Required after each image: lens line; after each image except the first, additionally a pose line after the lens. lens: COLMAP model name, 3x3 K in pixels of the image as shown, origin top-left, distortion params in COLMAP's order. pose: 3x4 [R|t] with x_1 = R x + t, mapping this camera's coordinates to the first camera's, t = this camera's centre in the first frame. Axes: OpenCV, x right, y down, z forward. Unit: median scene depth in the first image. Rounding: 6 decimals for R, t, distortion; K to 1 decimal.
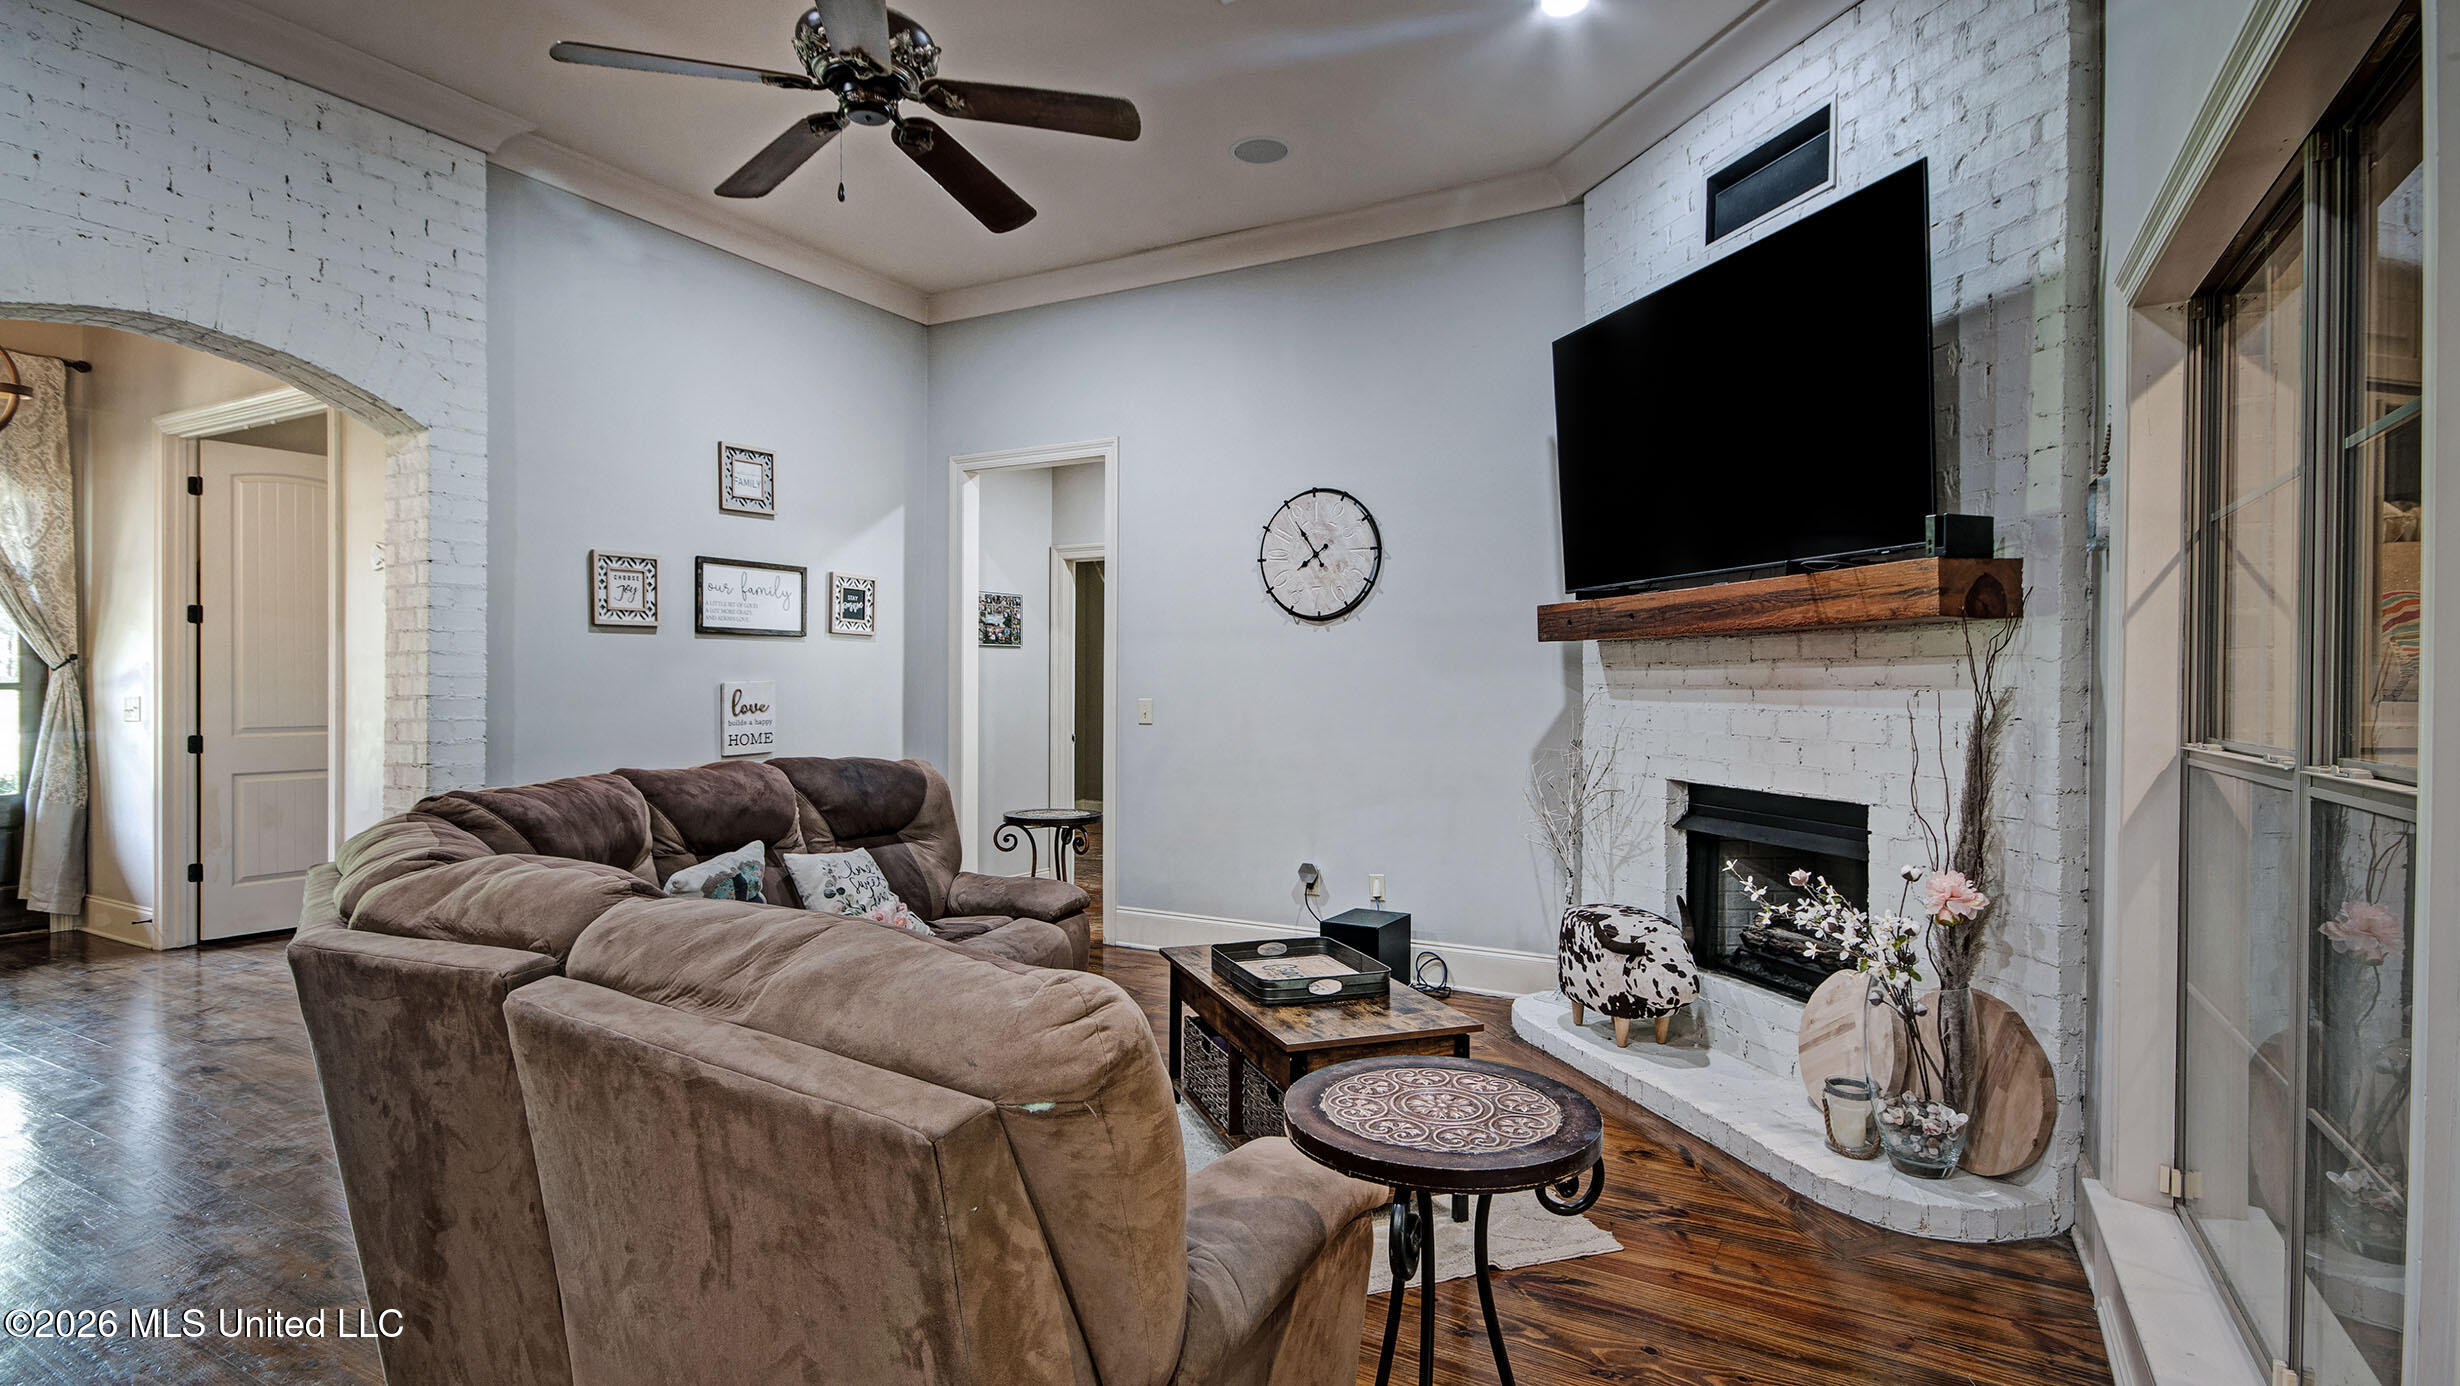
lens RADIAL K [[1223.4, 0, 1219.8], [0, 1223.4, 700.4], [0, 0, 1]] dist [0.001274, -0.000143]
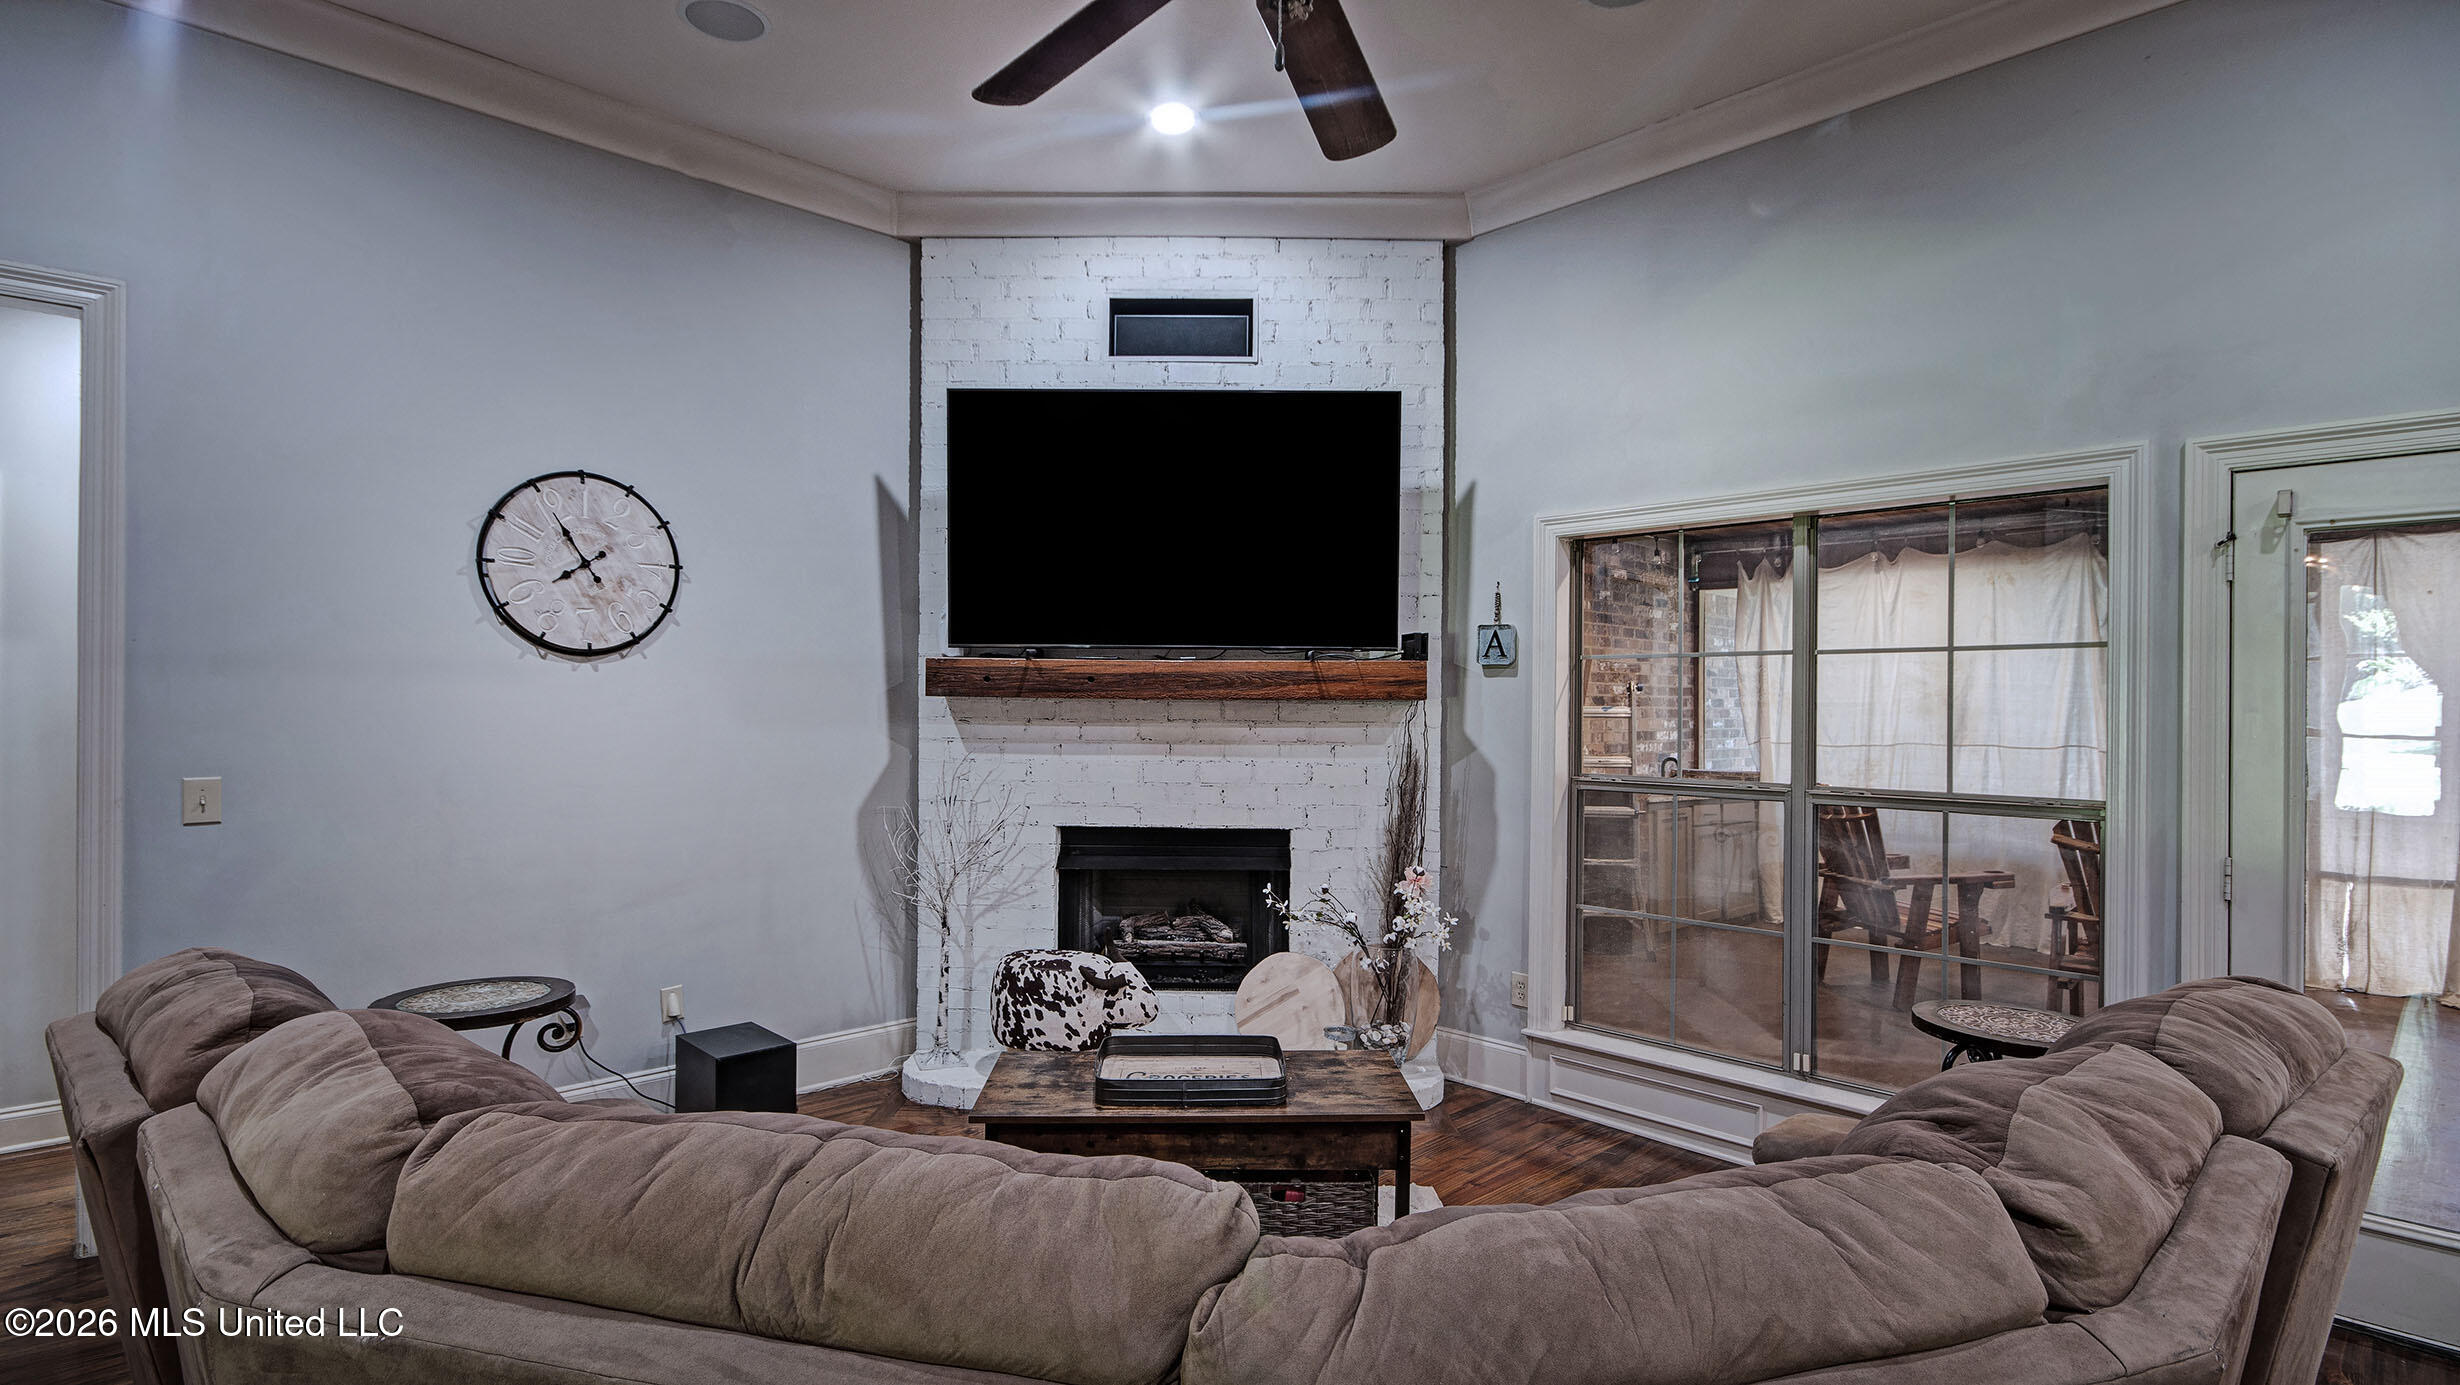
lens RADIAL K [[1192.9, 0, 1244.5], [0, 1192.9, 707.4], [0, 0, 1]] dist [0.000368, -0.000596]
pose [[0.279195, -0.006859, 0.960210, -0.636606], [0.004040, 0.999974, 0.005969, -0.048955], [-0.960226, 0.002213, 0.279215, 0.564369]]
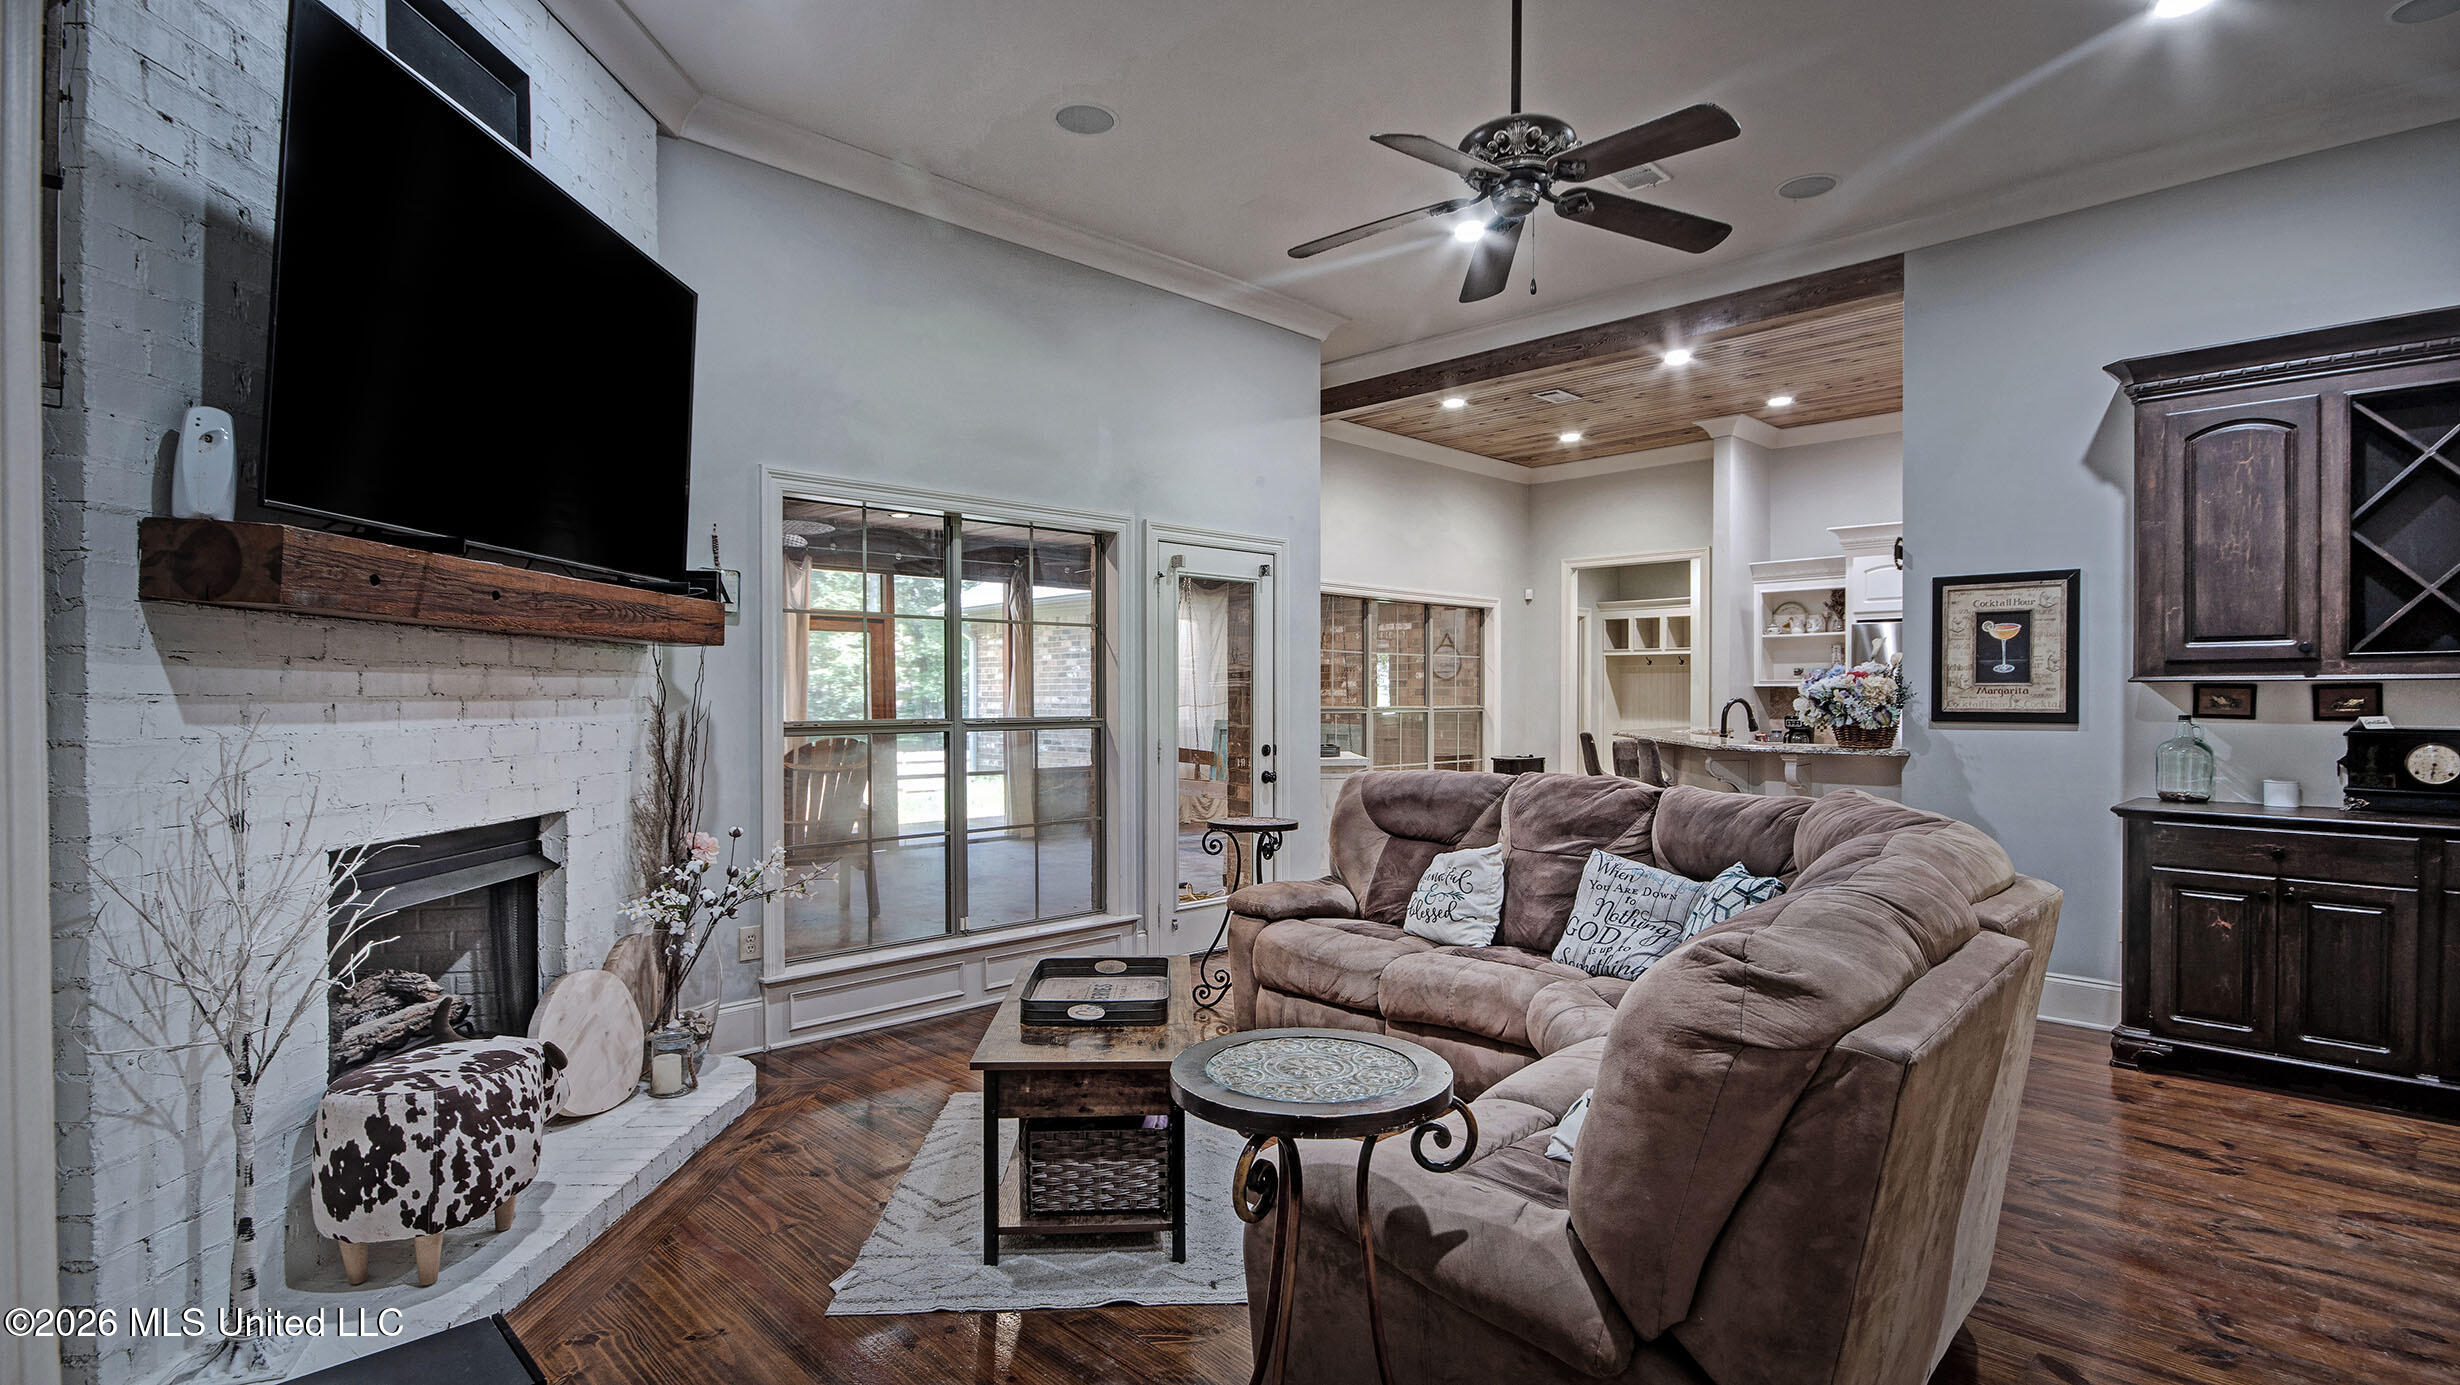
lens RADIAL K [[1179.5, 0, 1230.0], [0, 1179.5, 692.5], [0, 0, 1]] dist [0.002311, 0.000400]
pose [[-0.961867, -0.005080, 0.273469, -0.234590], [-0.001631, 0.999916, 0.012839, -0.023579], [-0.273511, 0.011904, -0.961795, 1.503039]]
